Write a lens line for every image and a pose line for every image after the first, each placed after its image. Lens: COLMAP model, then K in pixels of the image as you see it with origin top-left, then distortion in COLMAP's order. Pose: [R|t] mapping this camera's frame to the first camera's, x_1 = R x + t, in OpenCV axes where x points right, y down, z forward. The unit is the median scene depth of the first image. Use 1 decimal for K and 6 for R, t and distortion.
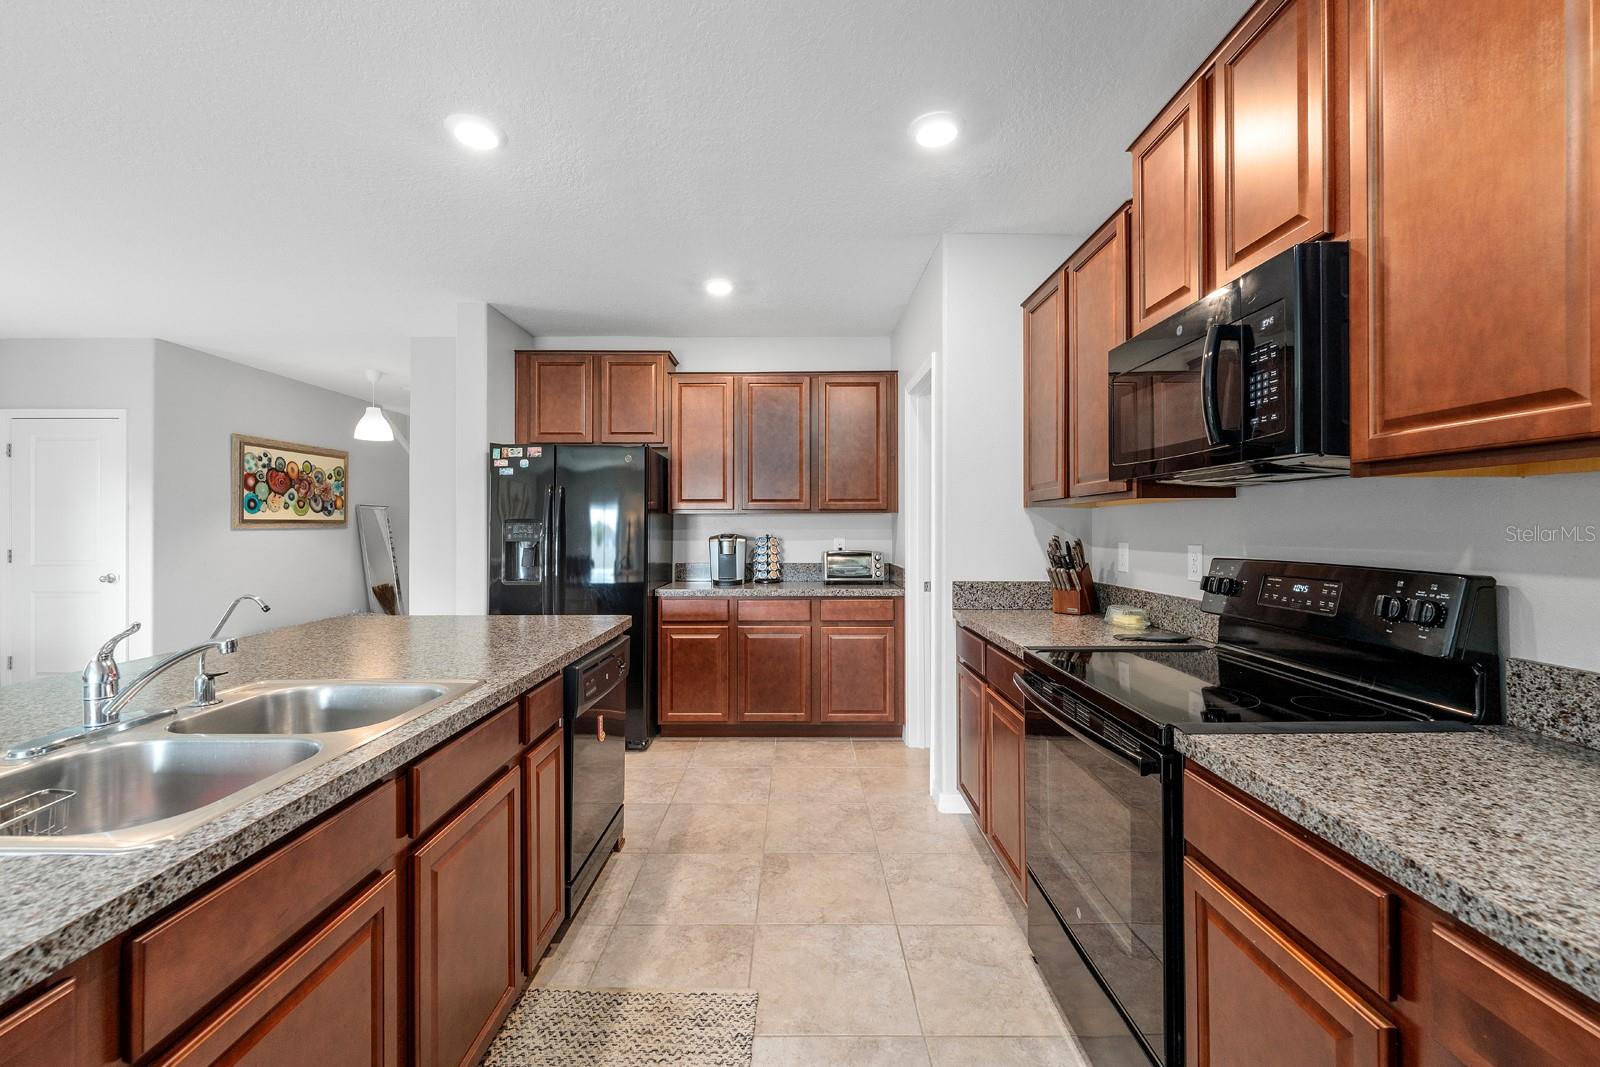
lens RADIAL K [[642.7, 0, 800.0], [0, 642.7, 533.5], [0, 0, 1]] dist [-0.000002, -0.000026]
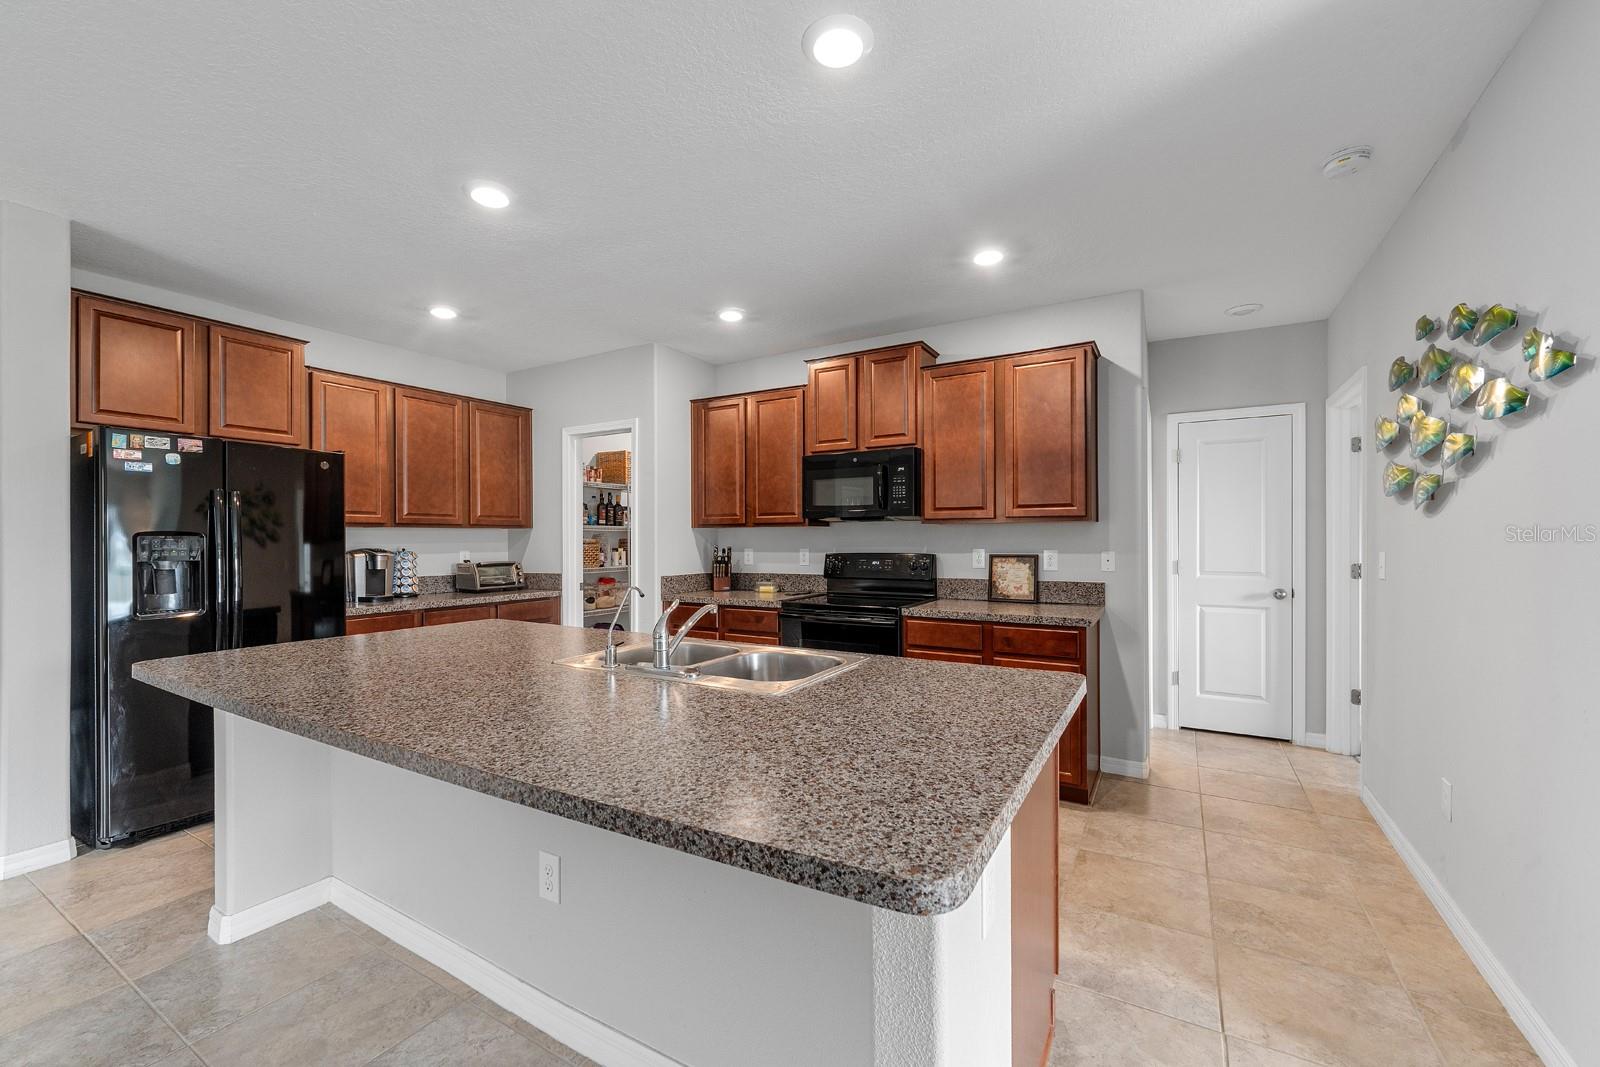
lens RADIAL K [[635.3, 0, 800.7], [0, 635.3, 536.8], [0, 0, 1]] dist [-0.001402, -0.000201]
pose [[0.506459, 0.001458, 0.862263, -0.697868], [0.012079, 0.999888, -0.008786, -0.000633], [-0.862180, 0.014865, 0.506385, -0.022444]]
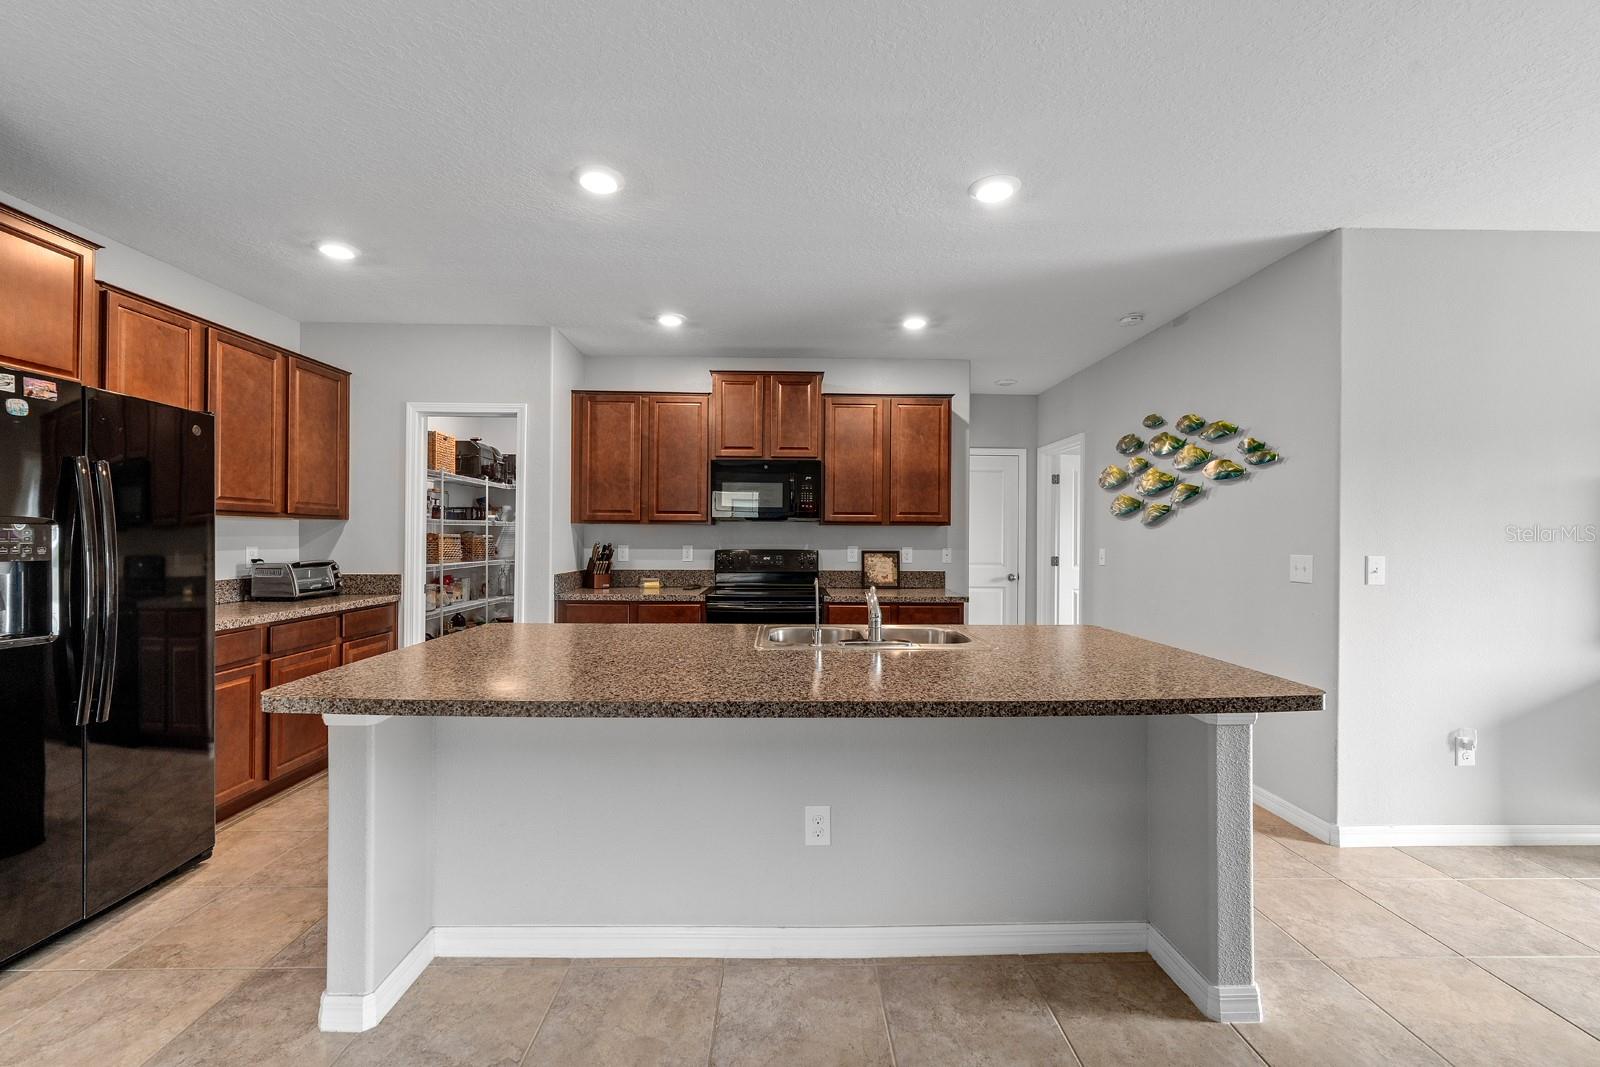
lens RADIAL K [[633.7, 0, 794.5], [0, 633.7, 534.1], [0, 0, 1]] dist [0.000629, -0.000496]
pose [[-0.016104, 0.004383, 0.999861, -0.931498], [0.002641, 0.999987, -0.004341, -0.005695], [-0.999867, 0.002571, -0.016115, 0.397739]]
